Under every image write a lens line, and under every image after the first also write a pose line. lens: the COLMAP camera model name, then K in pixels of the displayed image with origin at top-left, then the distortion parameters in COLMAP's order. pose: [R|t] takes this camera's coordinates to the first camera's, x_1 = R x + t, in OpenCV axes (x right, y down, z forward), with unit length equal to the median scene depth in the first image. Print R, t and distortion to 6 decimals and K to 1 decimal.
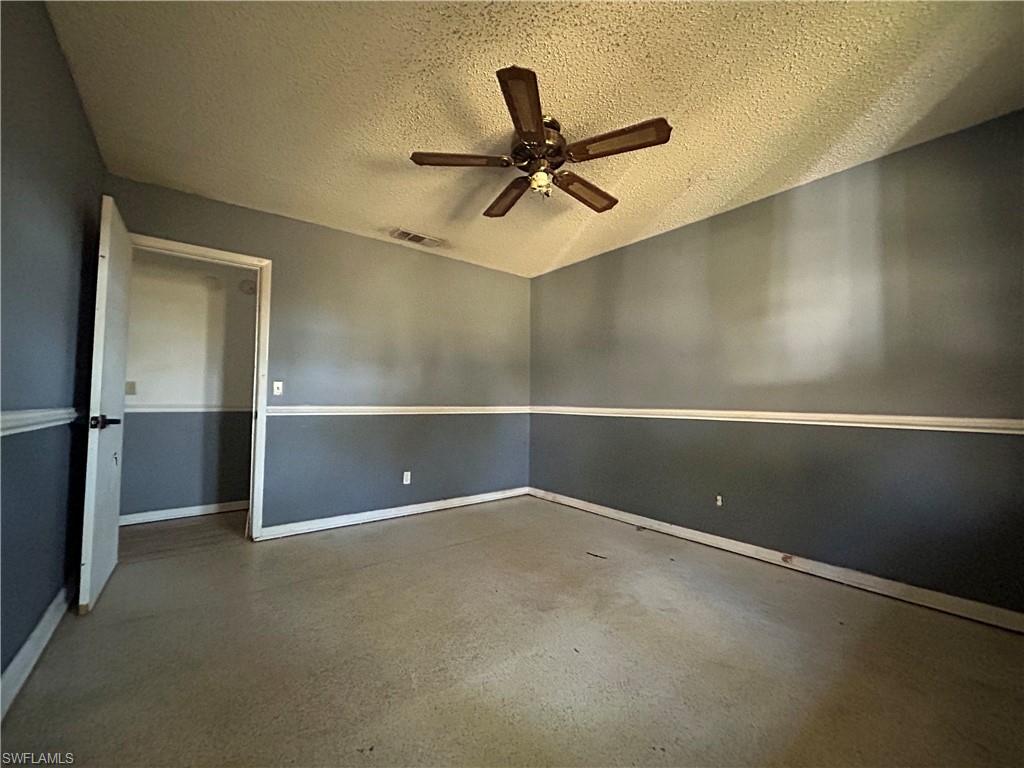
lens RADIAL K [[413.3, 0, 514.0], [0, 413.3, 381.3], [0, 0, 1]] dist [0.000406, -0.000033]
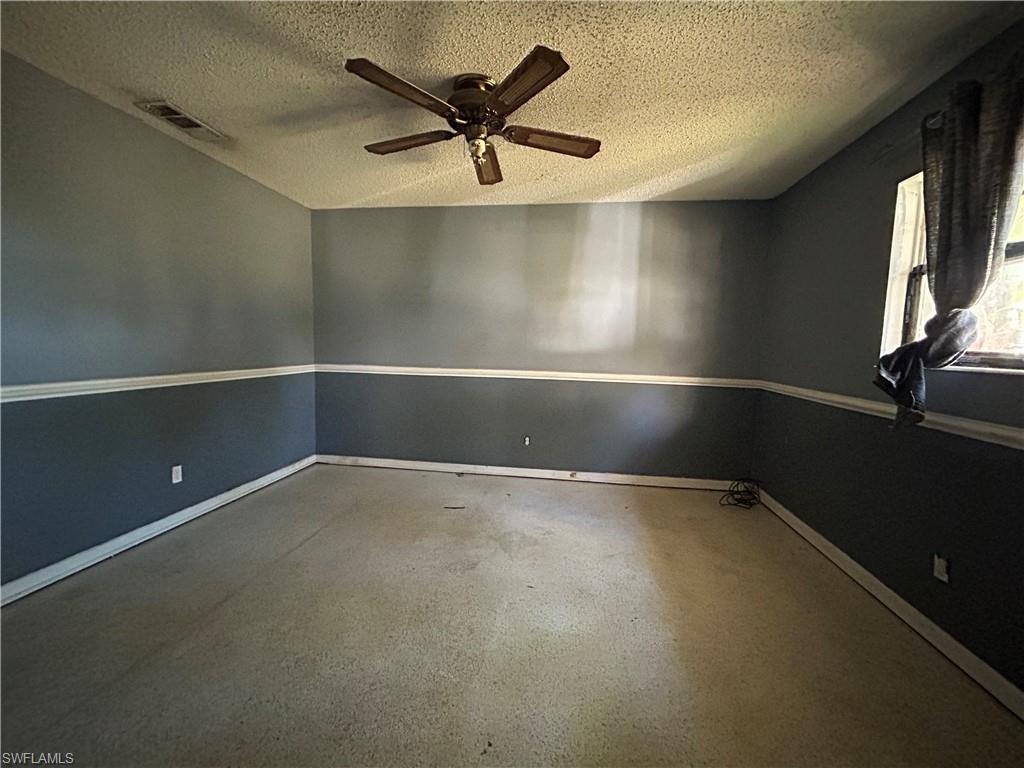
lens RADIAL K [[413.3, 0, 514.0], [0, 413.3, 381.3], [0, 0, 1]] dist [0.000406, -0.000033]
pose [[0.727399, -0.055903, 0.683934, -0.436376], [-0.049044, 0.989892, 0.133071, -0.068381], [-0.684460, -0.130338, 0.717305, 0.153072]]
